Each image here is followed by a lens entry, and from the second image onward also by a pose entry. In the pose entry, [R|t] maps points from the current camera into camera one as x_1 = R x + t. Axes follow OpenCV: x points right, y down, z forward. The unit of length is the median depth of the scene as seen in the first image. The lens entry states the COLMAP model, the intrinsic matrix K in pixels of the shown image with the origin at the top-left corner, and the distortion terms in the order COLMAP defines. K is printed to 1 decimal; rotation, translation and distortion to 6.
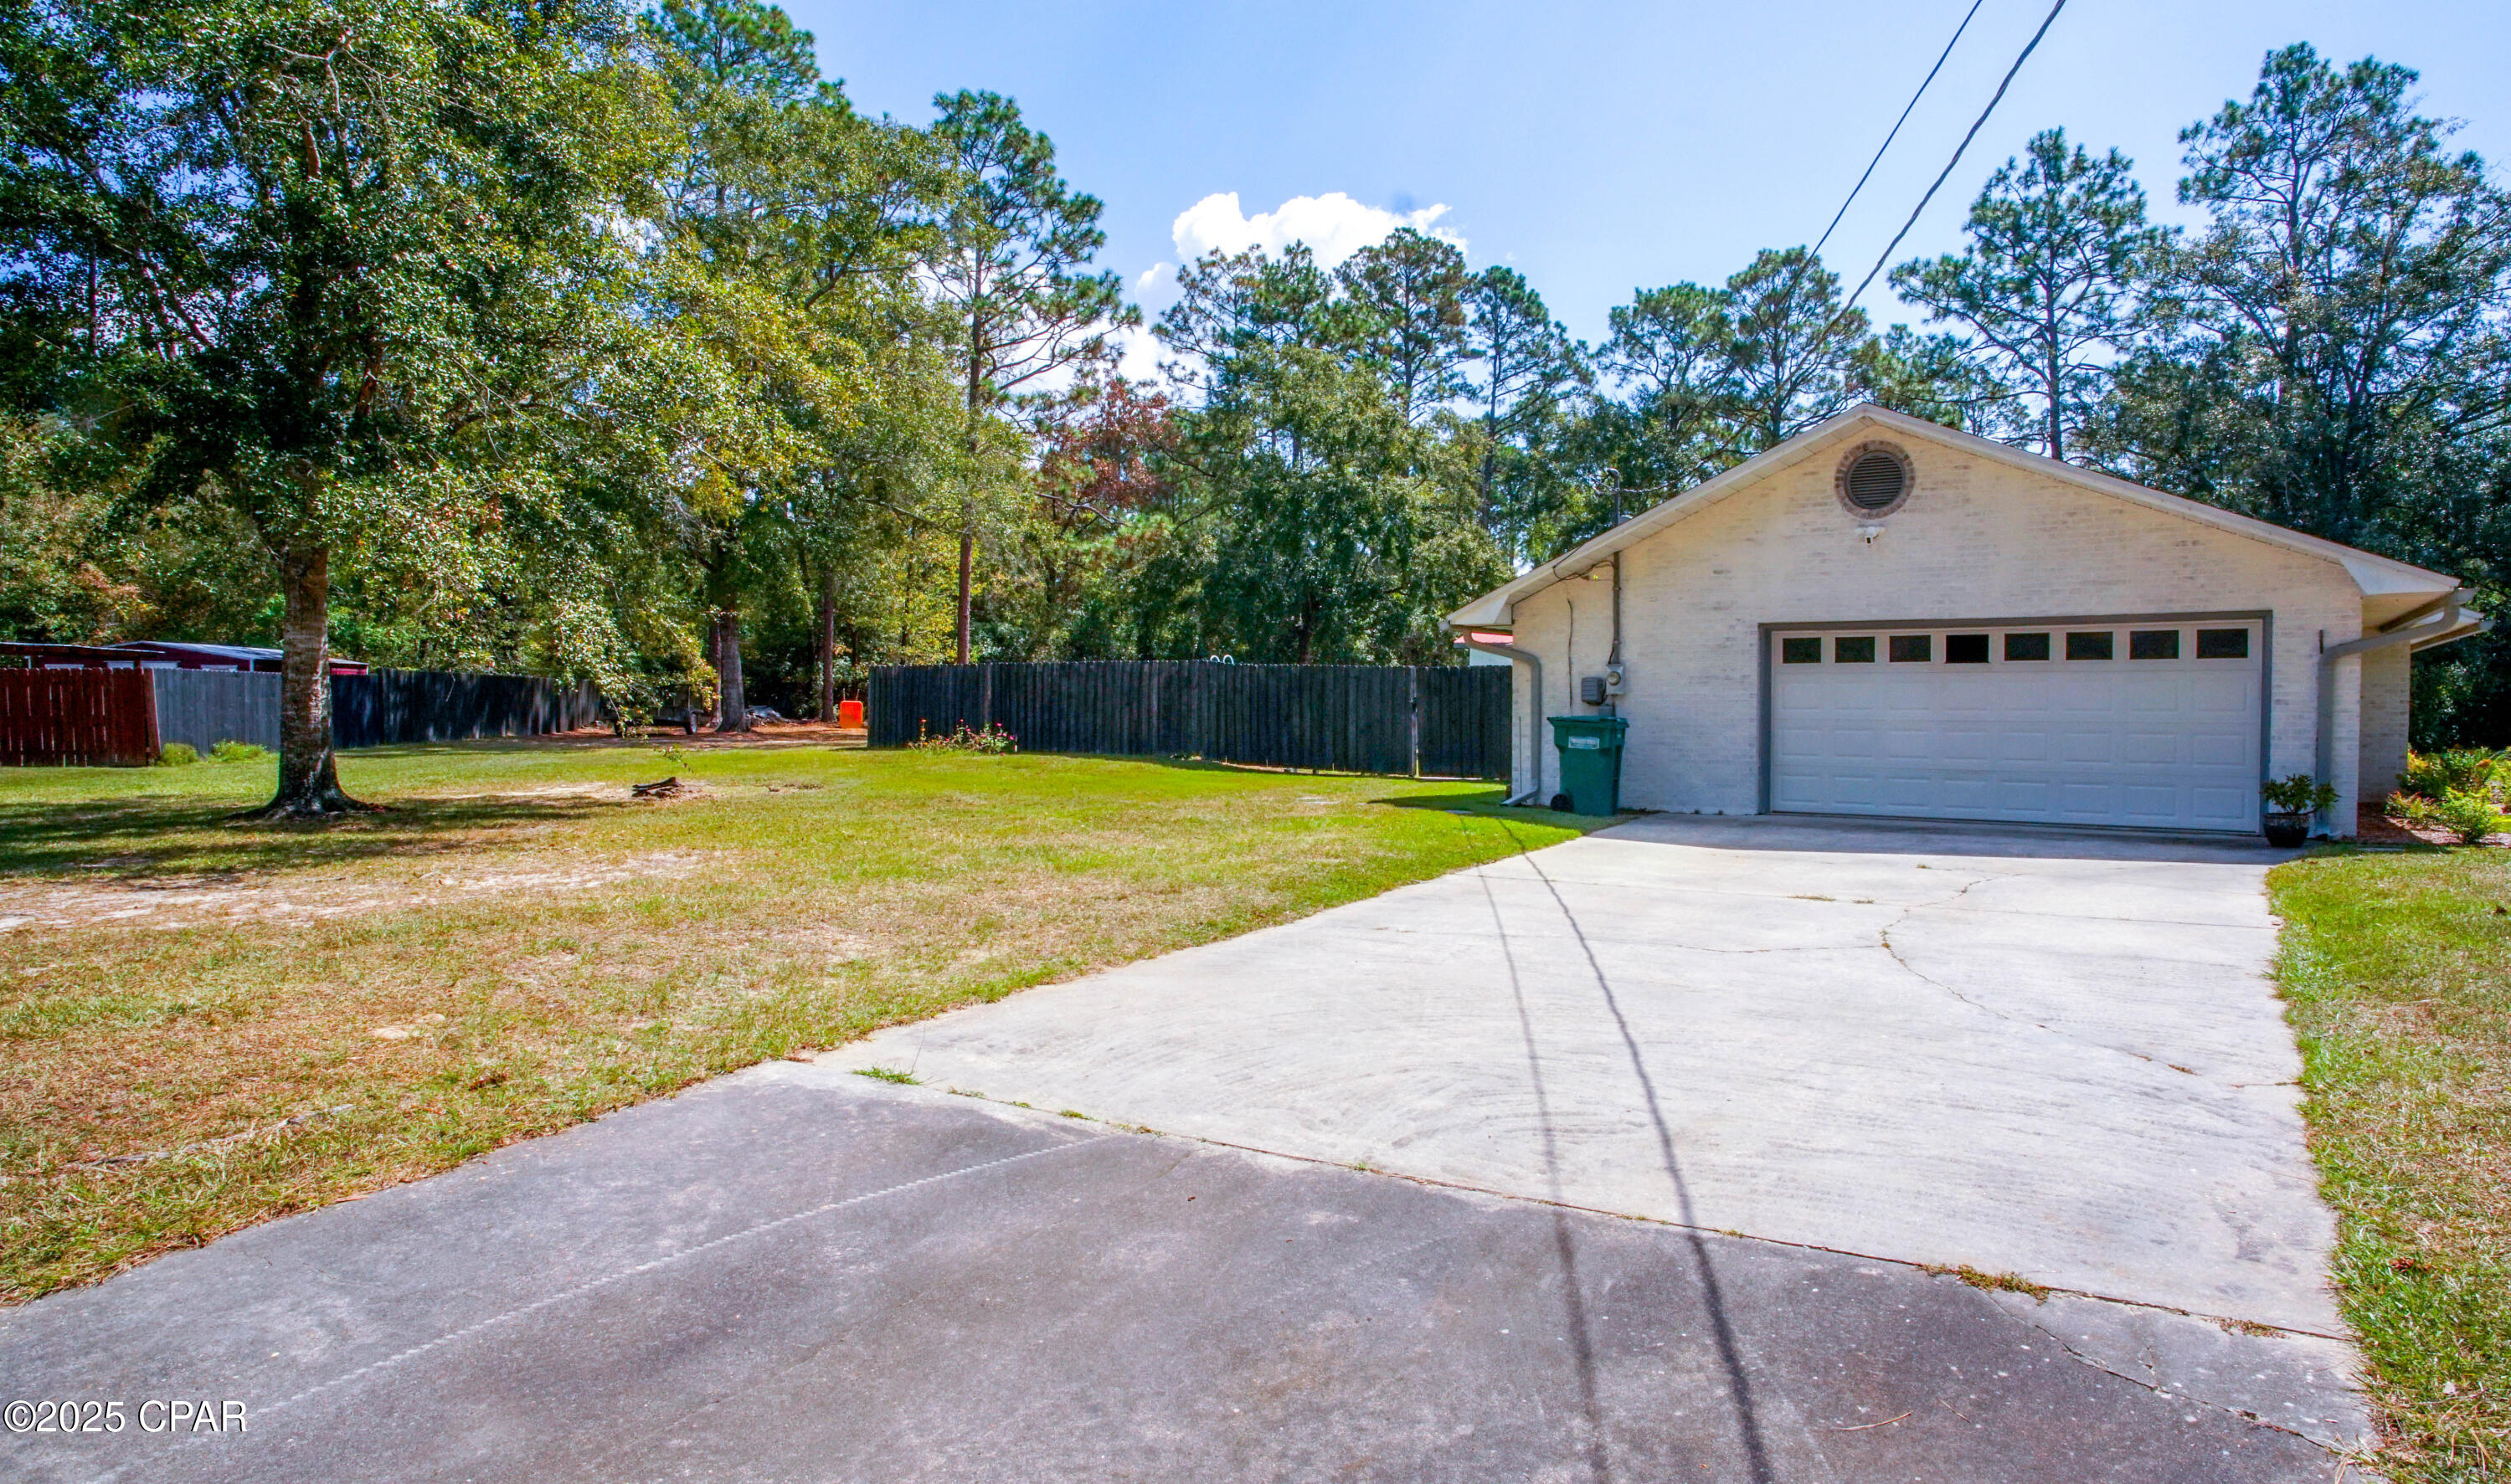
lens RADIAL K [[1432.0, 0, 1264.5], [0, 1432.0, 751.5], [0, 0, 1]] dist [-0.025594, 0.001676]
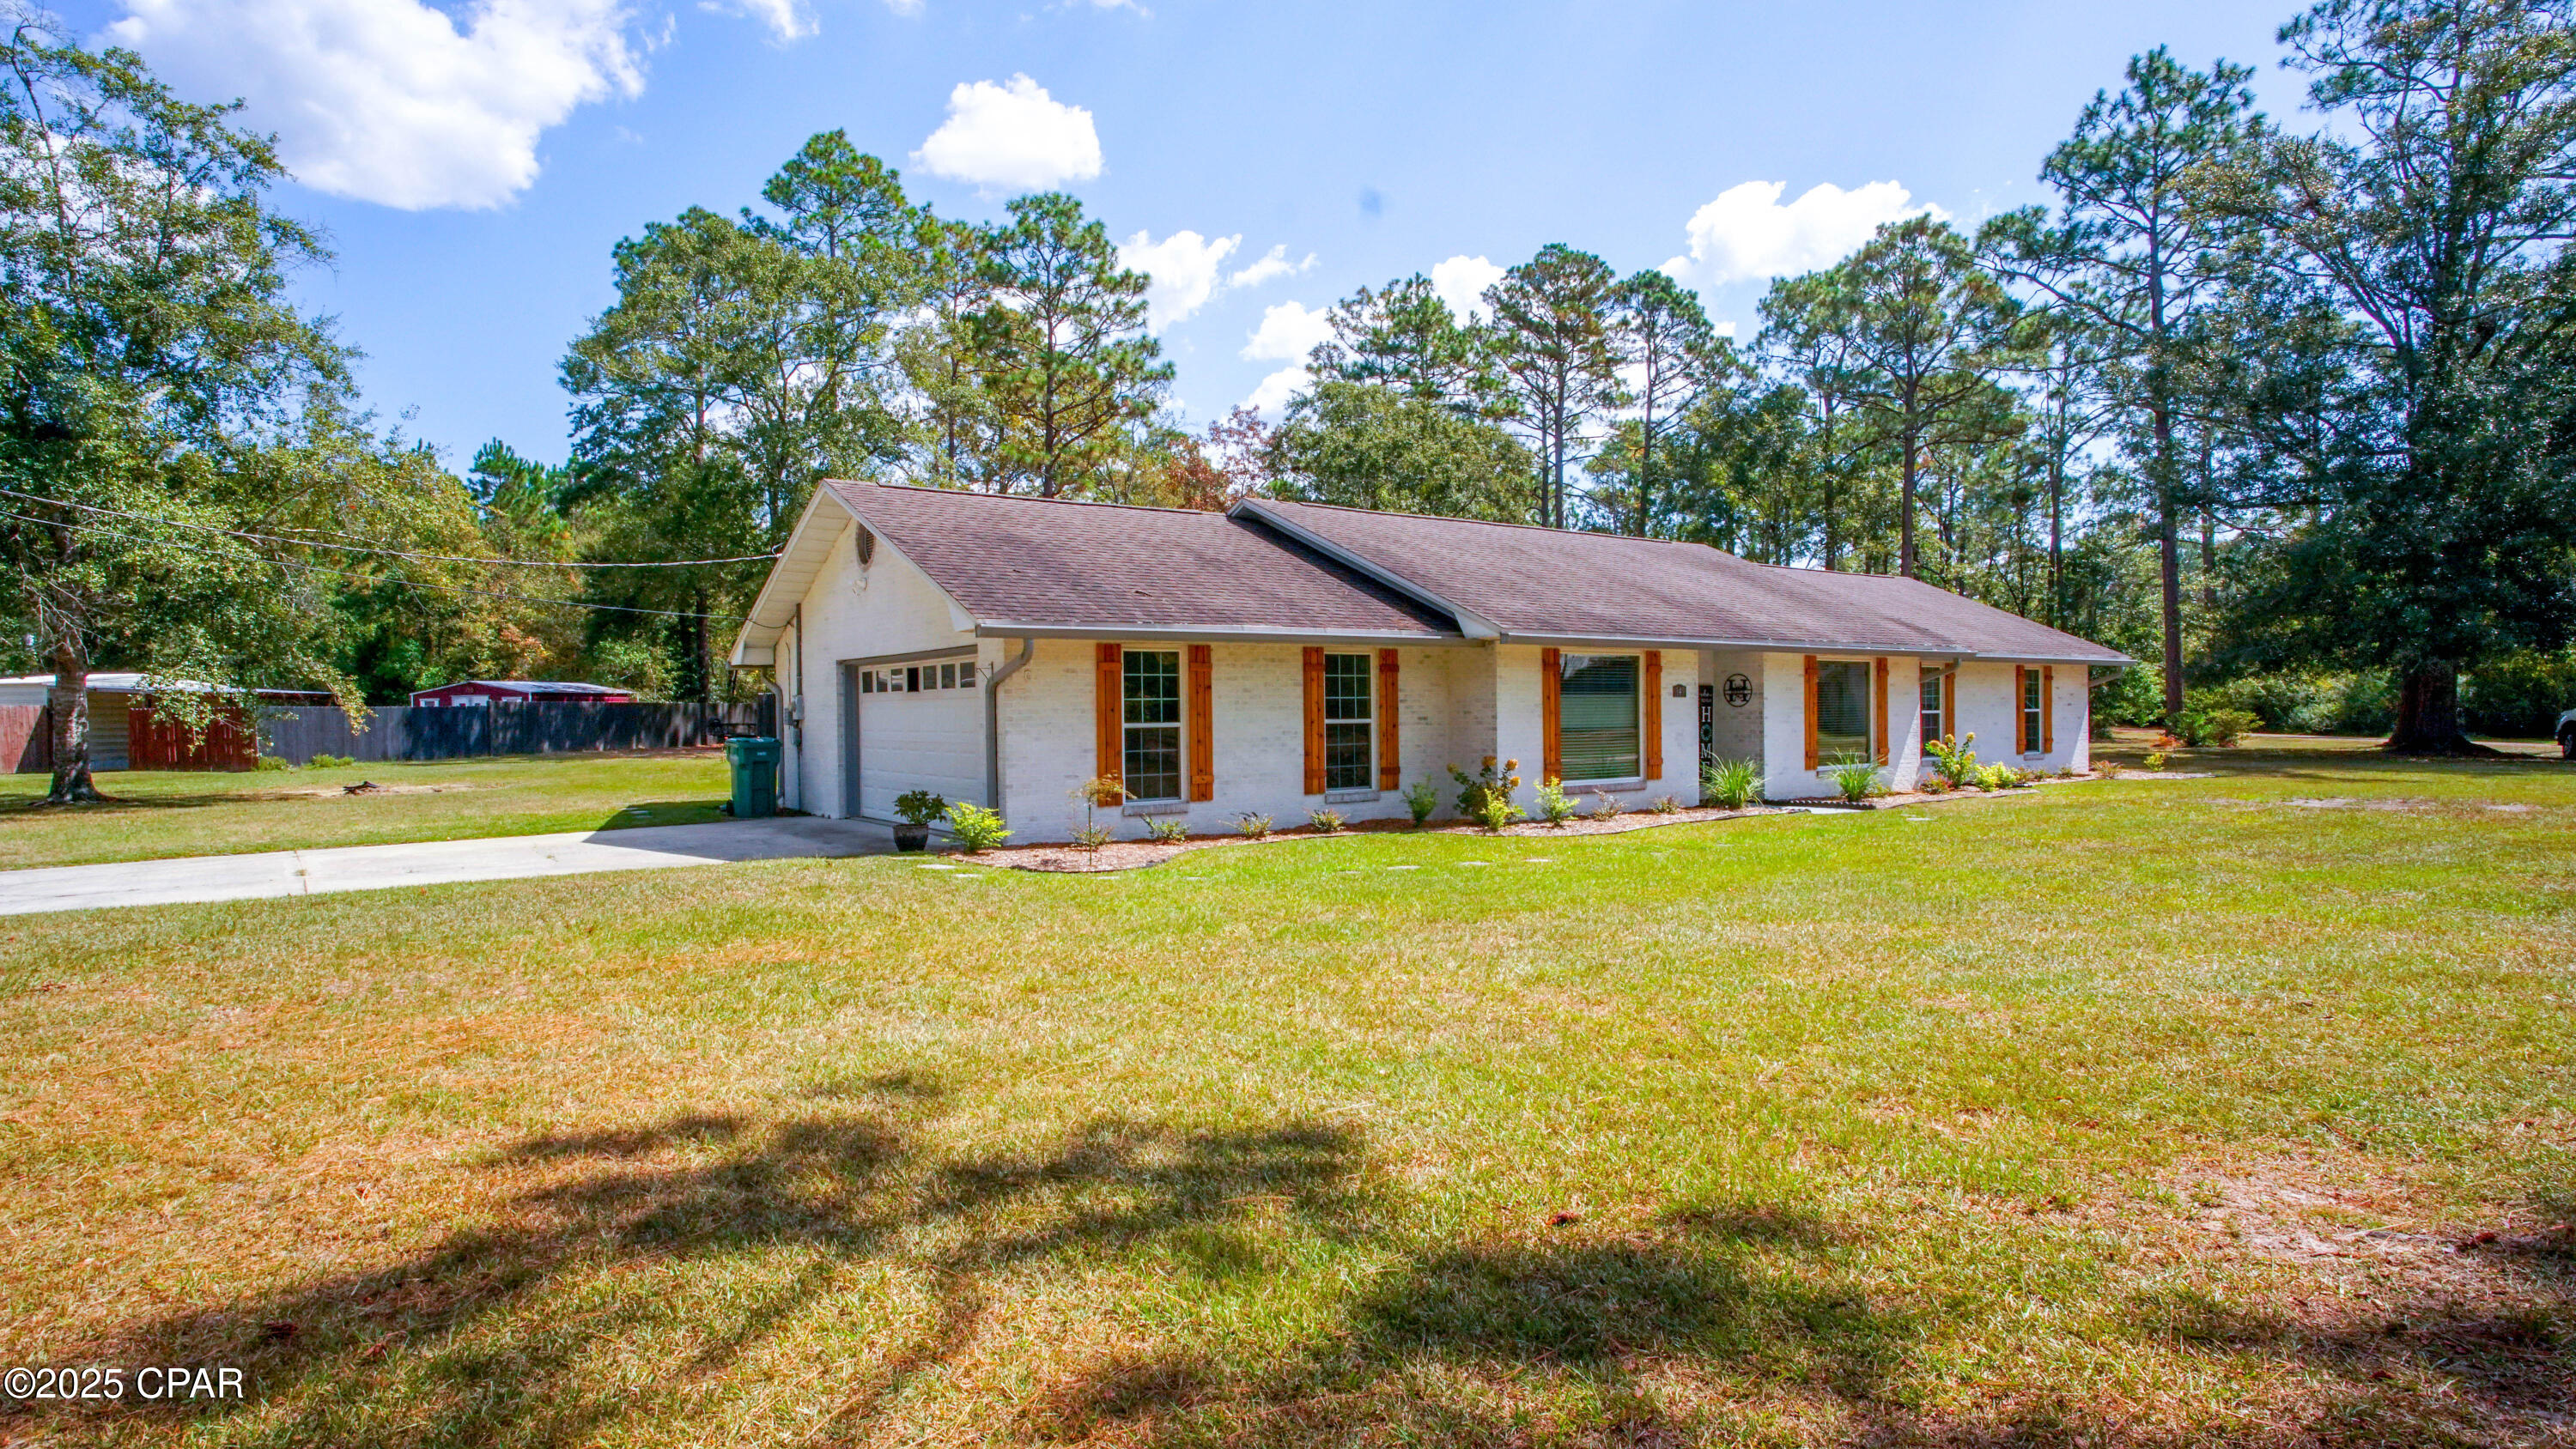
lens RADIAL K [[1391.5, 0, 1268.6], [0, 1391.5, 740.5], [0, 0, 1]] dist [-0.020144, 0.008150]
pose [[0.932596, -0.004737, -0.360891, 0.354105], [0.000896, 0.999941, -0.010810, -0.002662], [0.360921, 0.009758, 0.932545, 0.009802]]
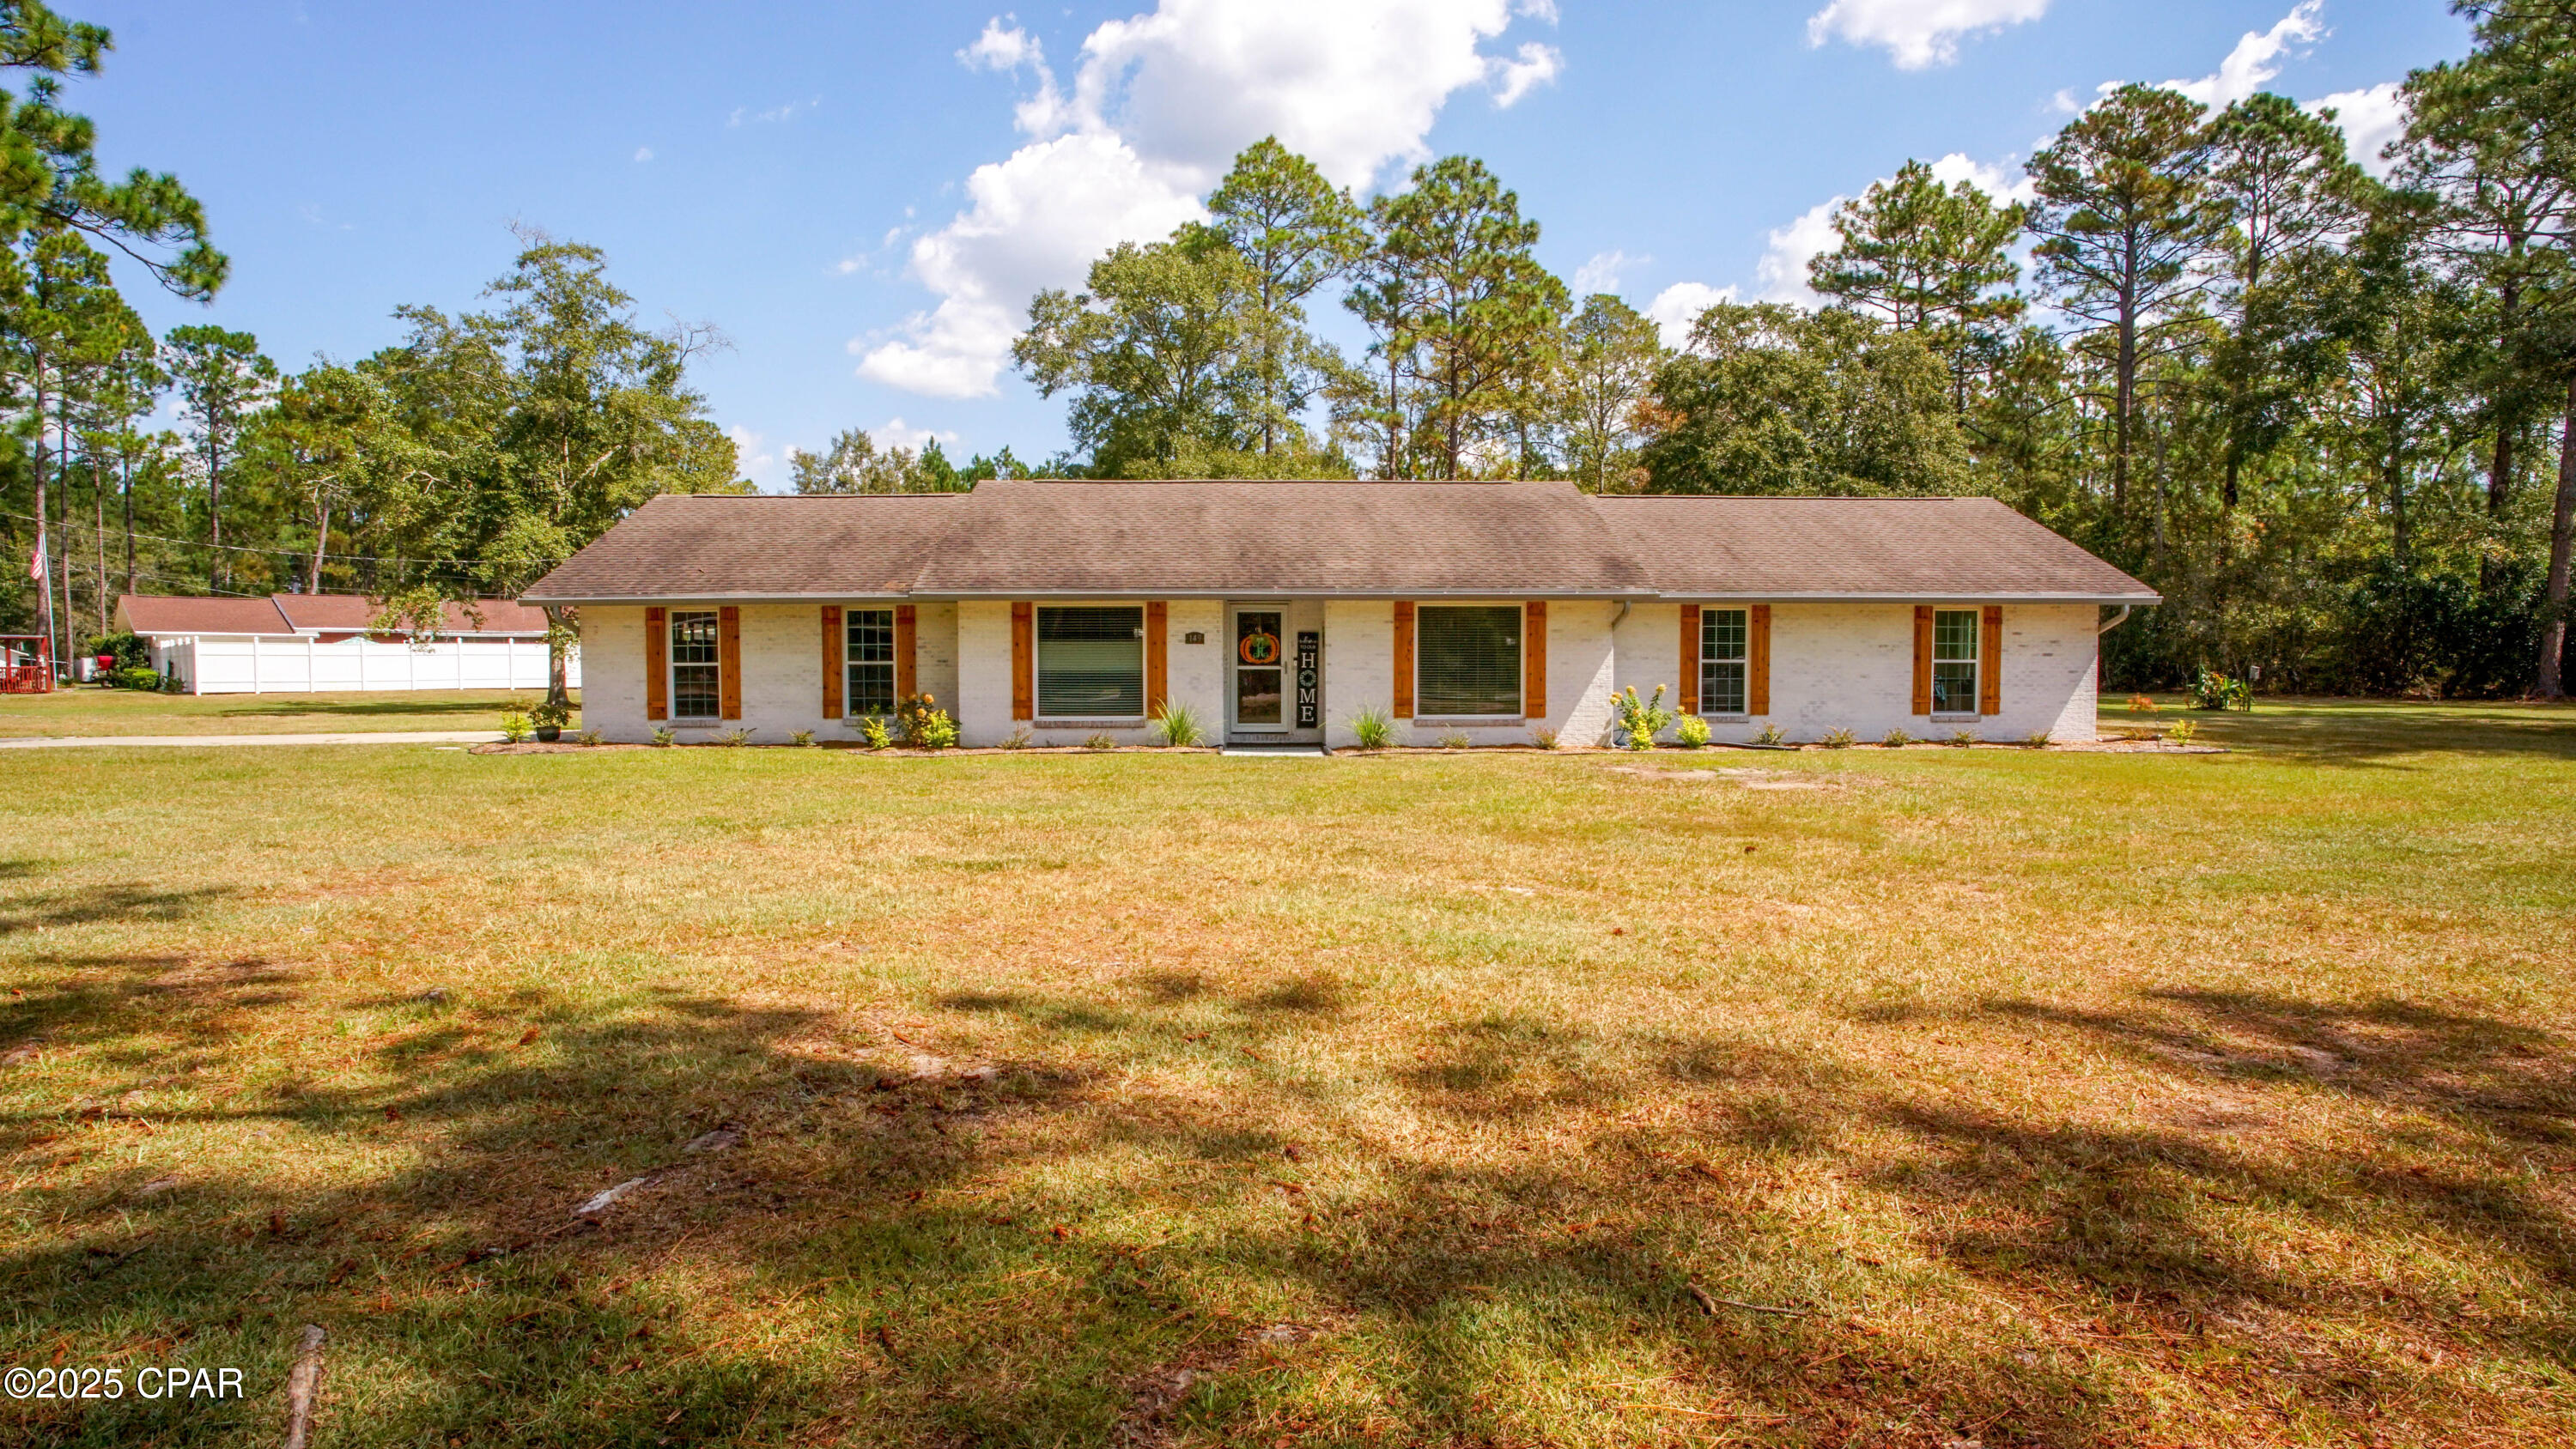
lens RADIAL K [[1422.5, 0, 1284.0], [0, 1422.5, 743.2], [0, 0, 1]] dist [-0.030697, 0.005453]
pose [[0.564825, 0.044260, -0.824023, 0.695528], [-0.023452, 0.999018, 0.037585, -0.005712], [0.824877, -0.001904, 0.565308, 0.193787]]
